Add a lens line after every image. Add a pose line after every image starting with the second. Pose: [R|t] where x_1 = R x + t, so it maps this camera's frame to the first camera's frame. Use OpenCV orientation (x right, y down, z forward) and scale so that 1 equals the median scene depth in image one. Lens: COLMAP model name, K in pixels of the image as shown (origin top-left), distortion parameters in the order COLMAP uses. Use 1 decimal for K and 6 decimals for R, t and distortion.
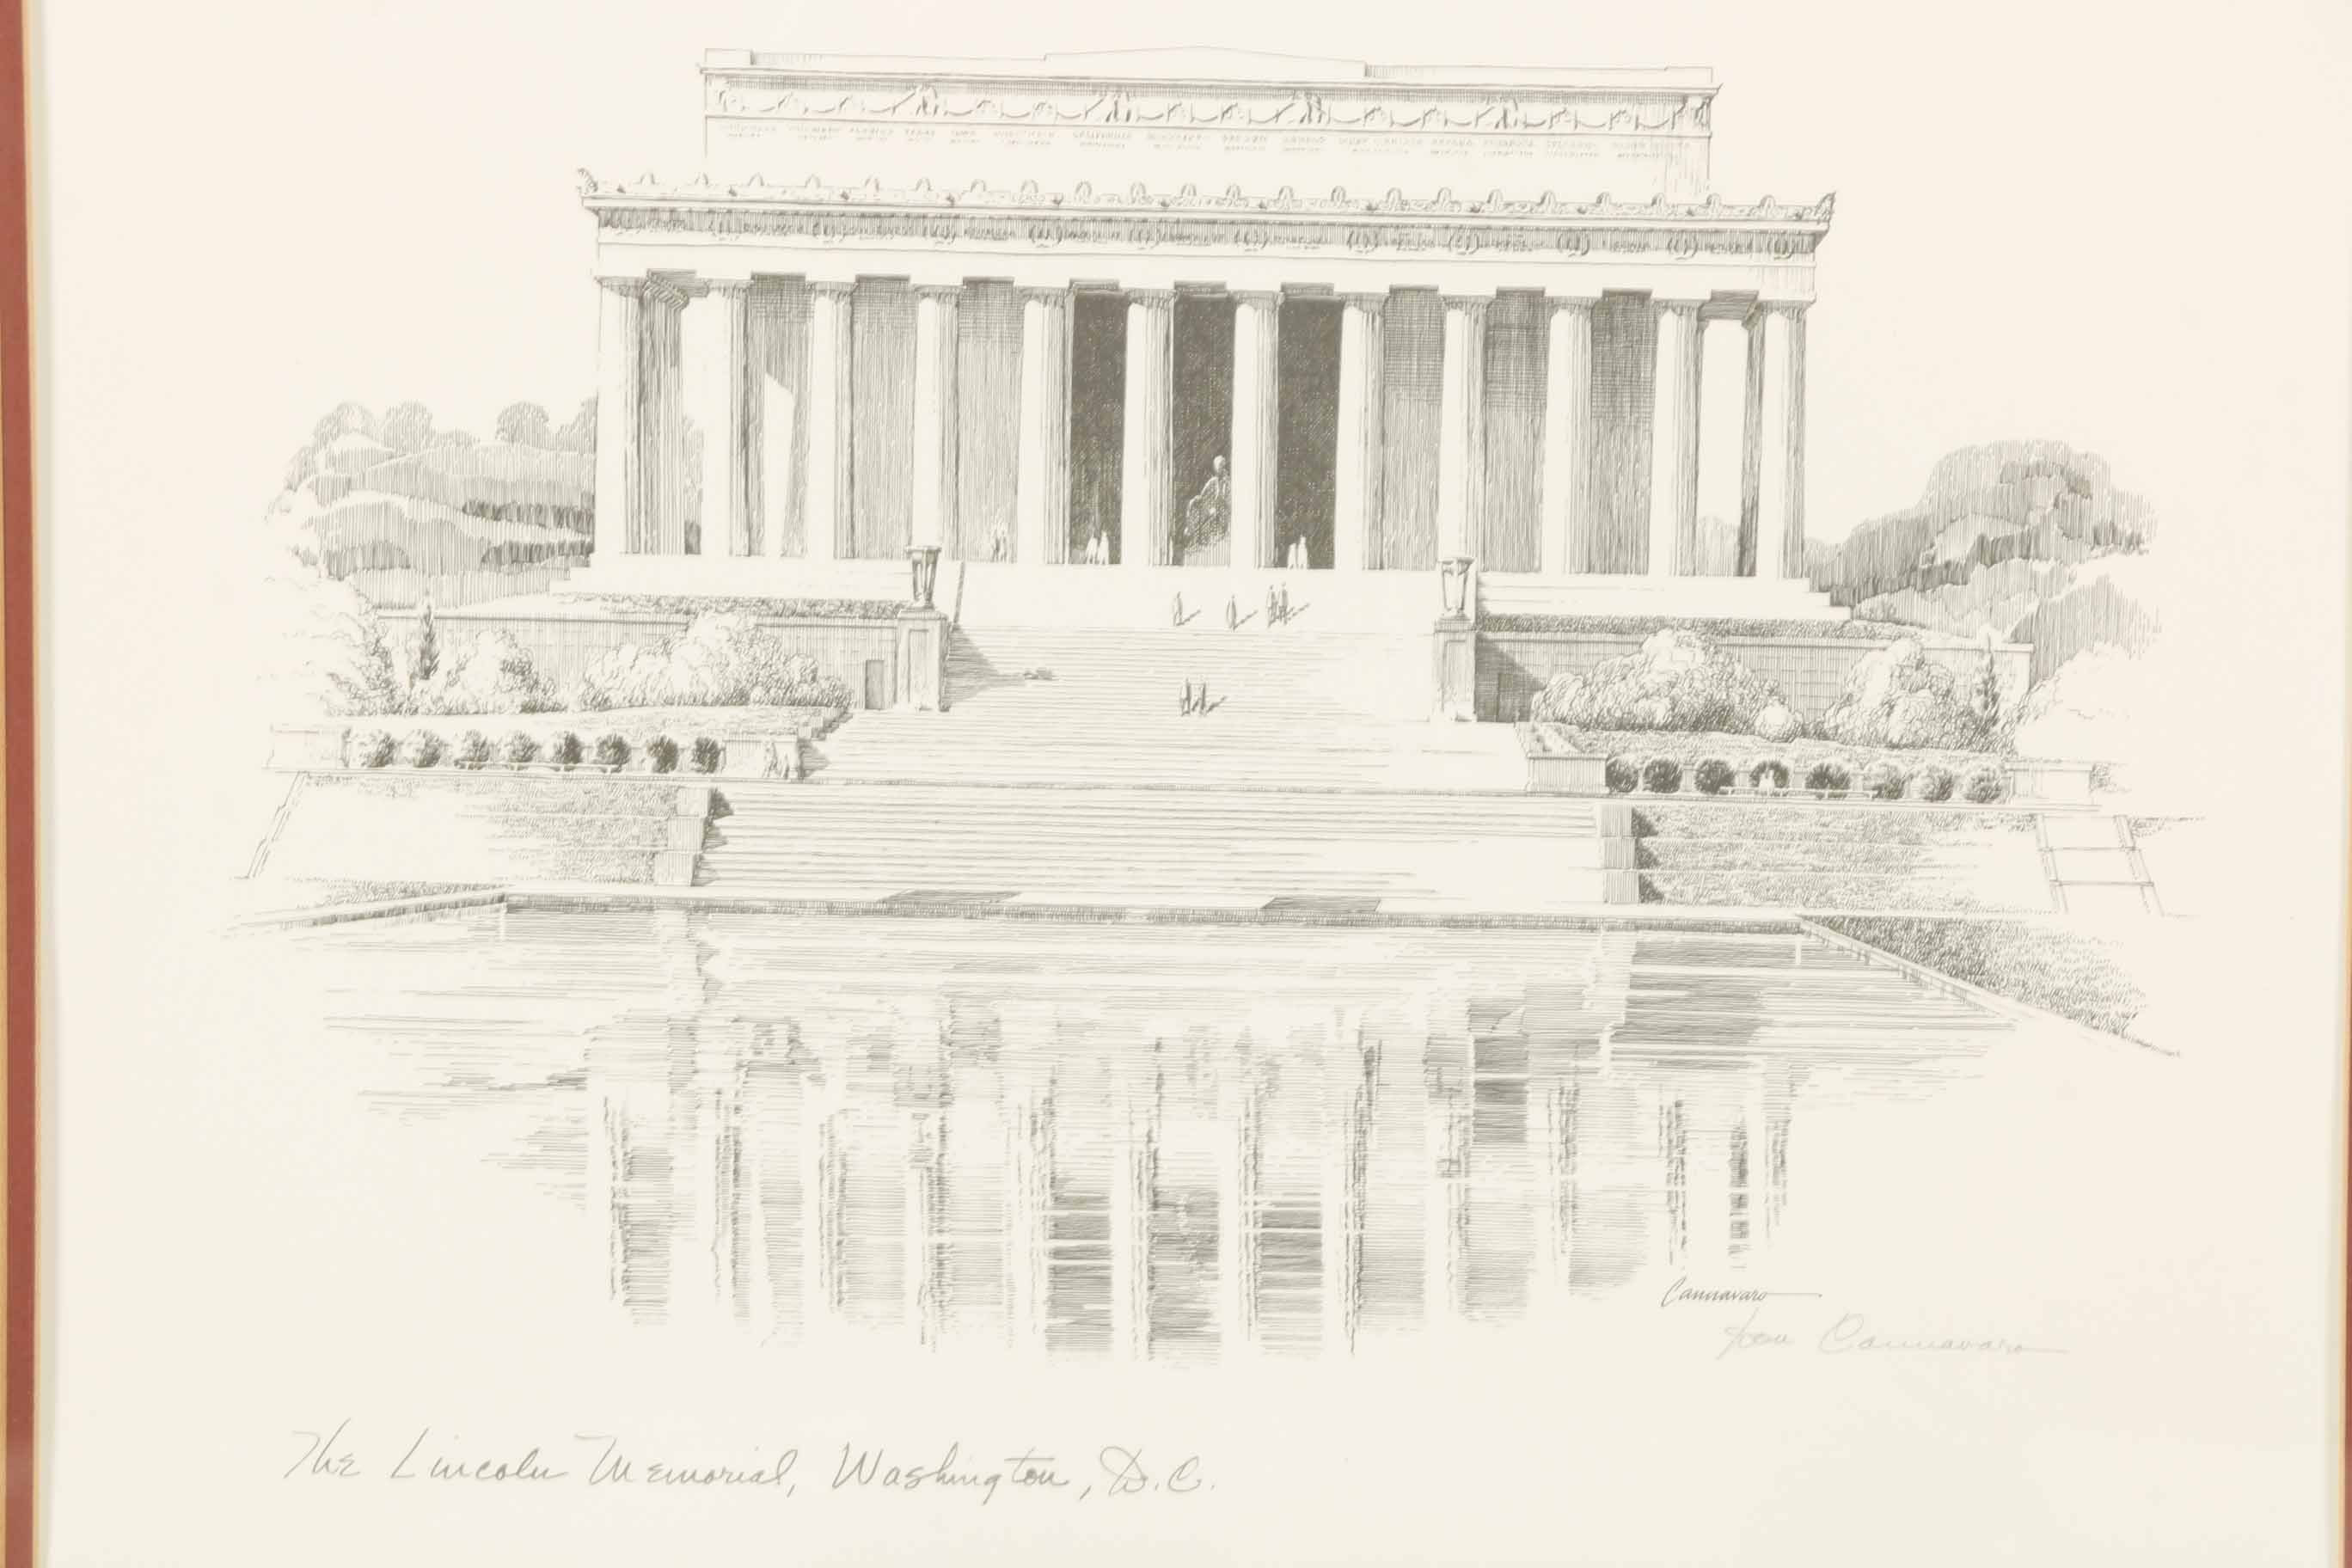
lens RADIAL K [[12090.1, 0, 1176.4], [0, 12090.1, 795.0], [0, 0, 1]] dist [1.408678, 0.000000]
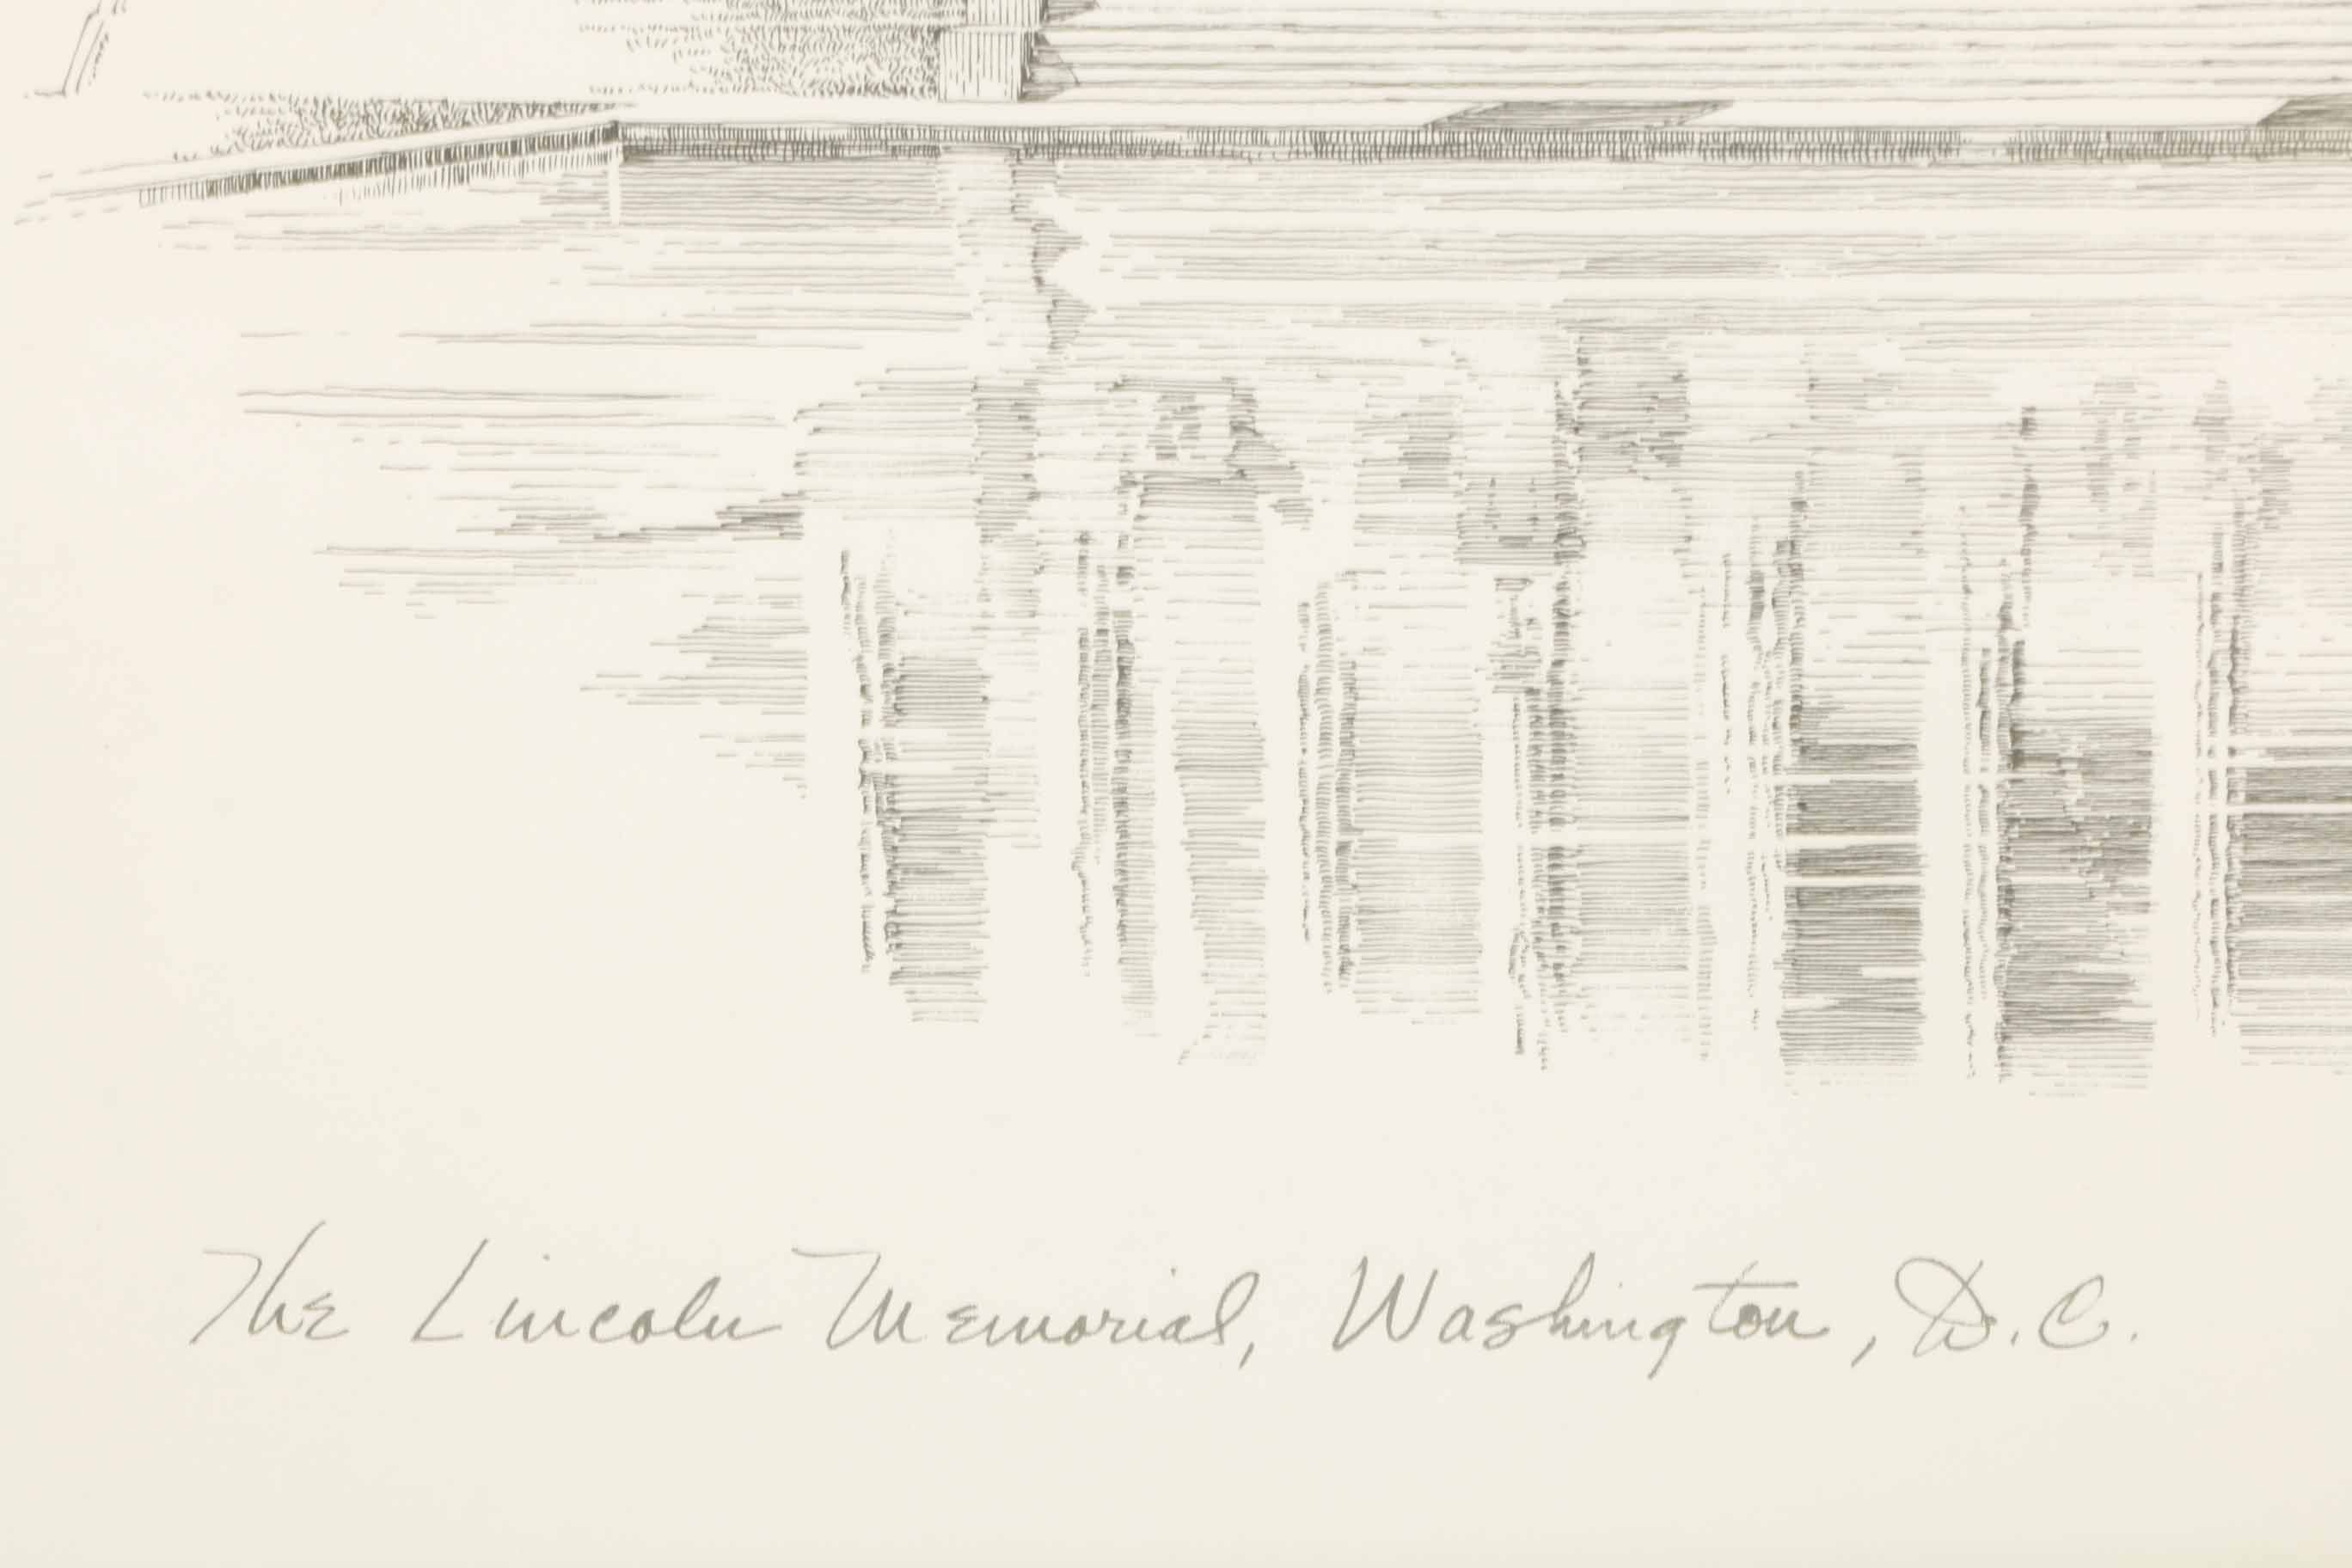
lens RADIAL K [[9273.0, 0, 1182.4], [0, 9273.0, 785.6], [0, 0, 1]] dist [0.470849, 0.000000]
pose [[0.999244, -0.021374, 0.032476, -0.045810], [0.017517, 0.993242, 0.114732, -0.007116], [-0.034709, -0.114076, 0.992865, 0.642160]]
